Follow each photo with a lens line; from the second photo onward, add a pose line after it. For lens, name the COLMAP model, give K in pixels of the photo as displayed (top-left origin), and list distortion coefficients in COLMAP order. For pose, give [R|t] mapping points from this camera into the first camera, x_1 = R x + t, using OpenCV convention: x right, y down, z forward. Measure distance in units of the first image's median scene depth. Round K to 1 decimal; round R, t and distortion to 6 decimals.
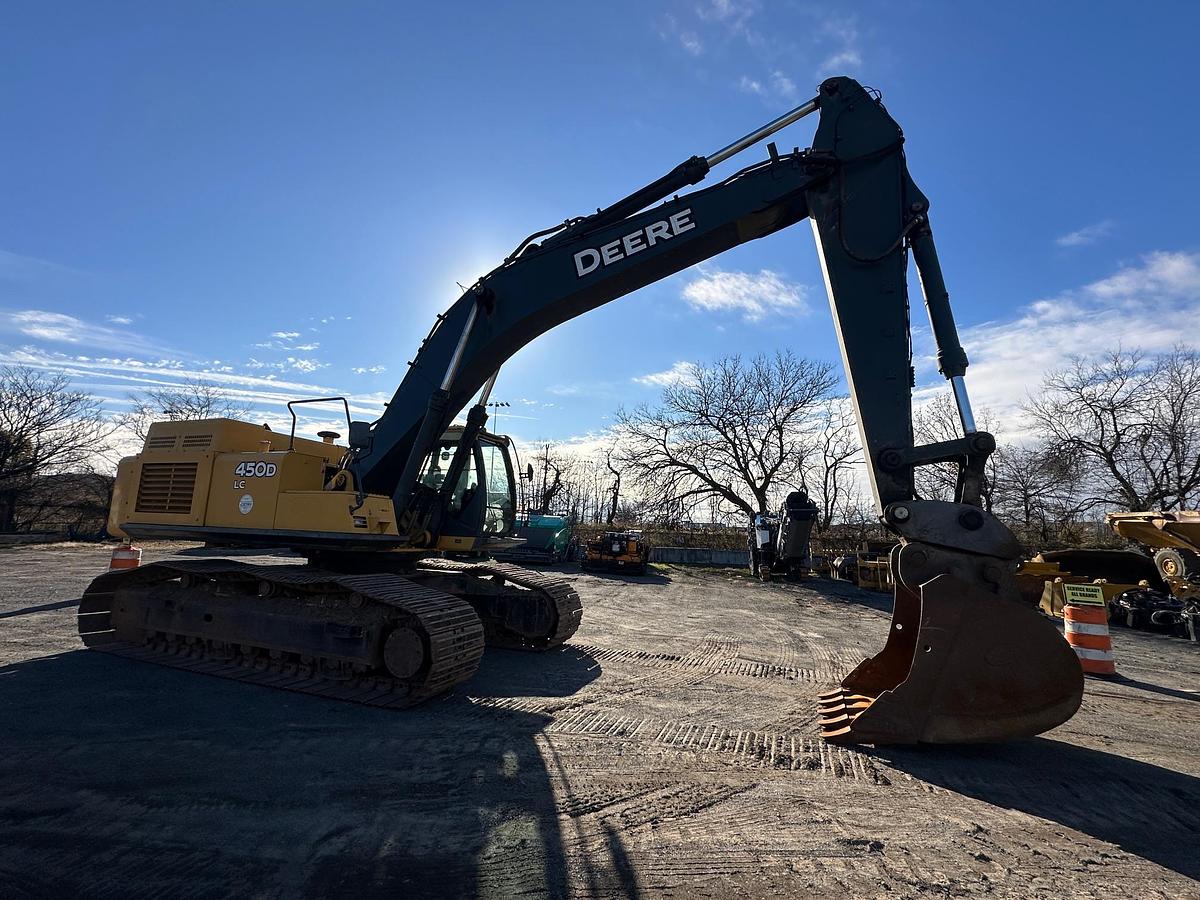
lens RADIAL K [[536.0, 0, 600.0], [0, 536.0, 450.0], [0, 0, 1]] dist [-0.000415, -0.000421]
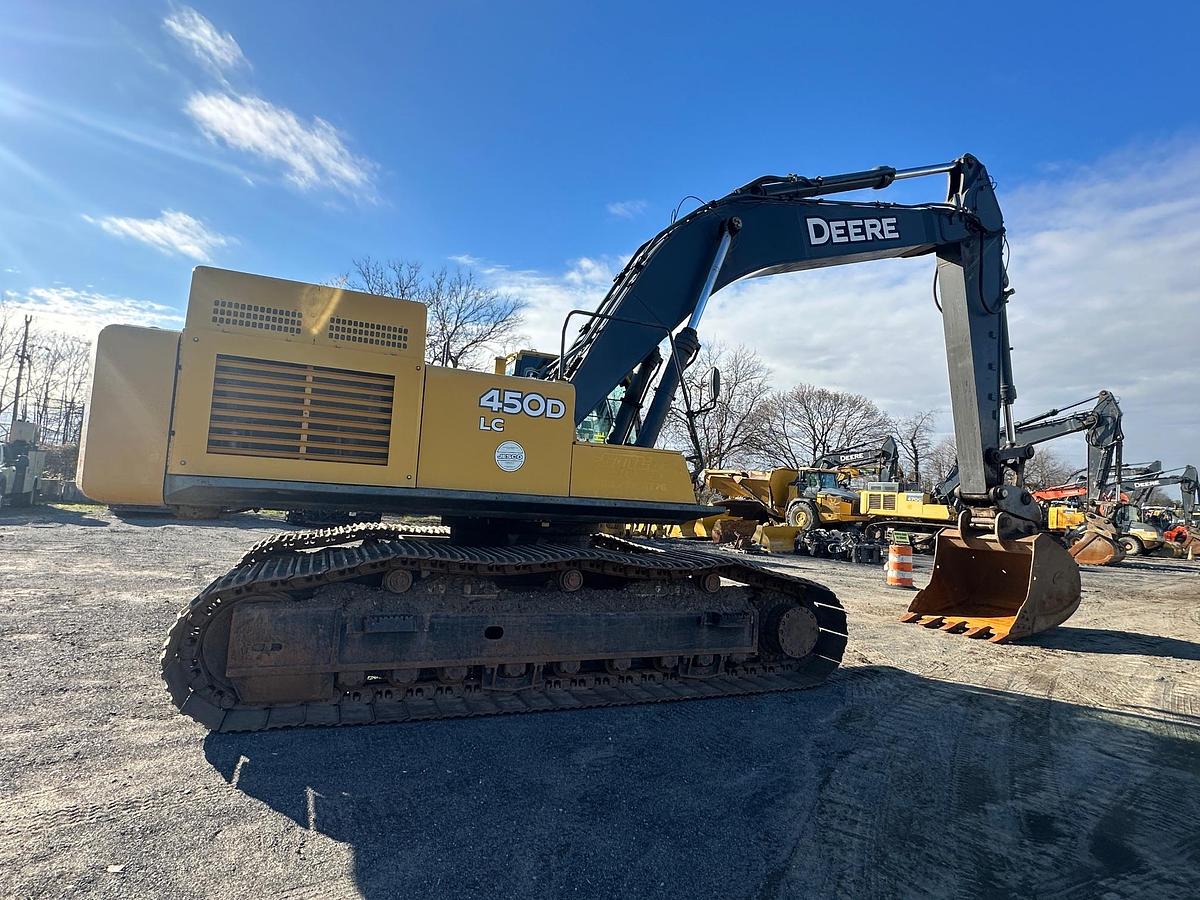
lens RADIAL K [[627.5, 0, 612.2], [0, 627.5, 447.1], [0, 0, 1]] dist [0.008874, 0.000226]
pose [[0.714425, 0.057836, 0.697318, -1.040325], [-0.138091, 0.988632, 0.059481, 0.026559], [-0.685951, -0.138789, 0.714290, 0.356364]]
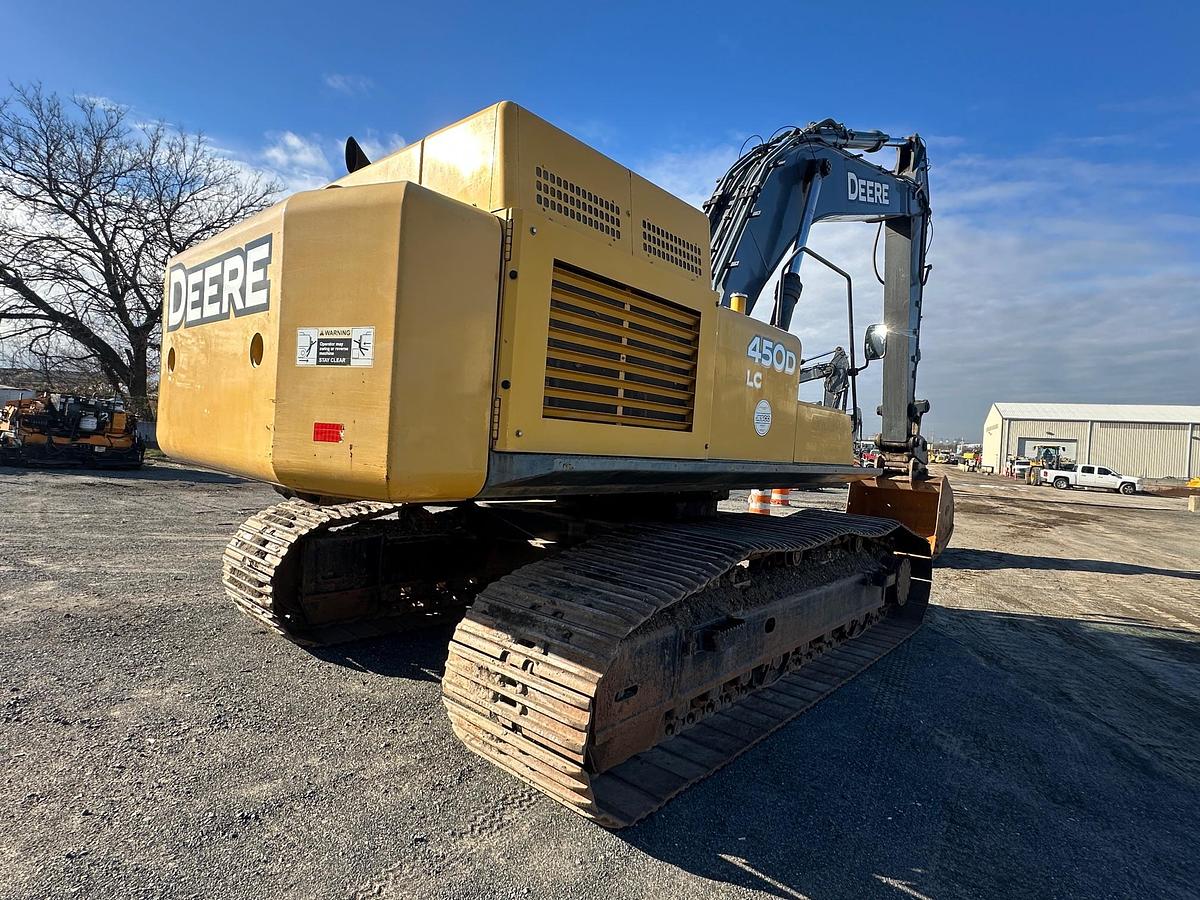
lens RADIAL K [[627.5, 0, 612.2], [0, 627.5, 447.1], [0, 0, 1]] dist [0.008874, 0.000226]
pose [[0.339351, -0.027623, 0.940254, -1.239197], [-0.202914, 0.973886, 0.101846, 0.090714], [-0.918513, -0.225353, 0.324884, 0.876216]]
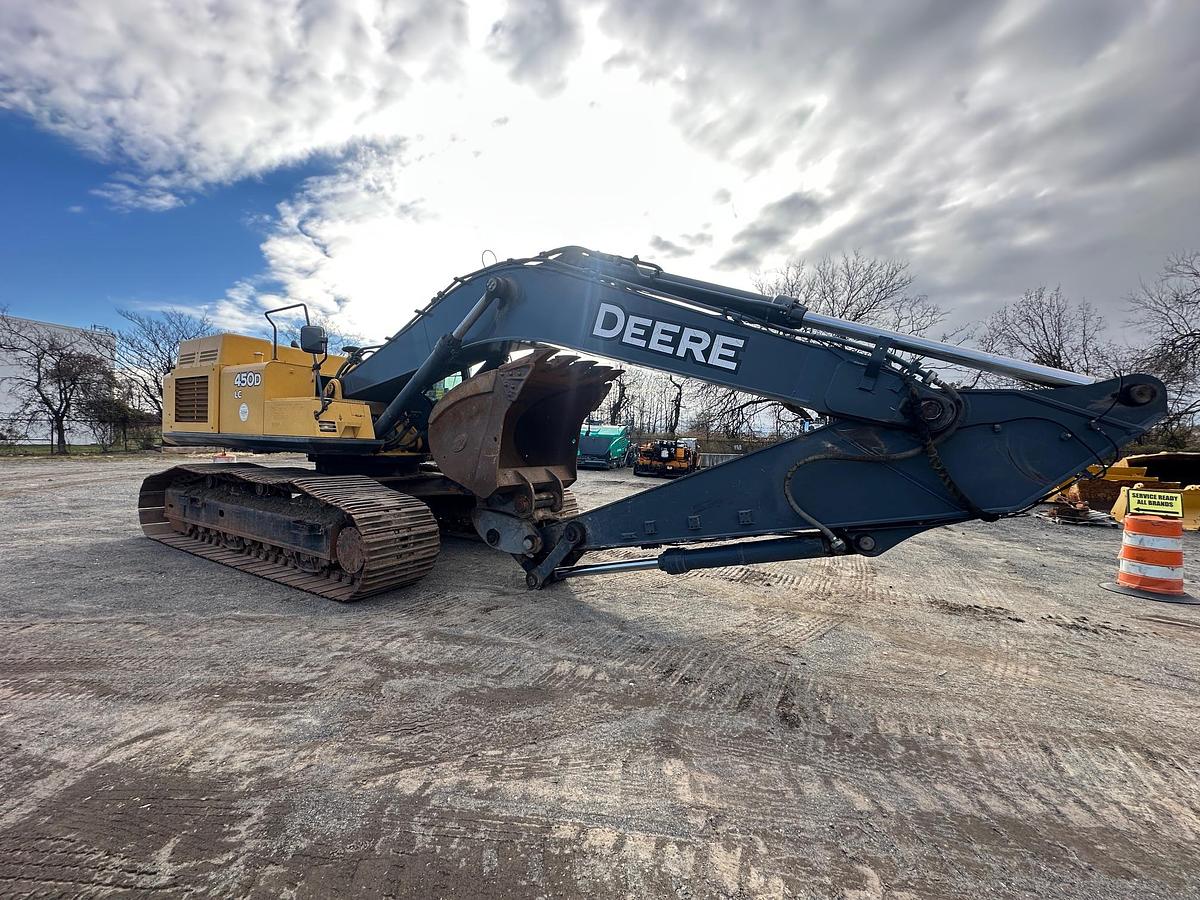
lens RADIAL K [[476.1, 0, 599.9], [0, 476.1, 448.1], [0, 0, 1]] dist [-0.000831, -0.000083]
pose [[0.985617, -0.007158, -0.168841, 0.193913], [0.034572, 0.986513, 0.159989, 0.041367], [0.165419, -0.163525, 0.972572, 0.165663]]
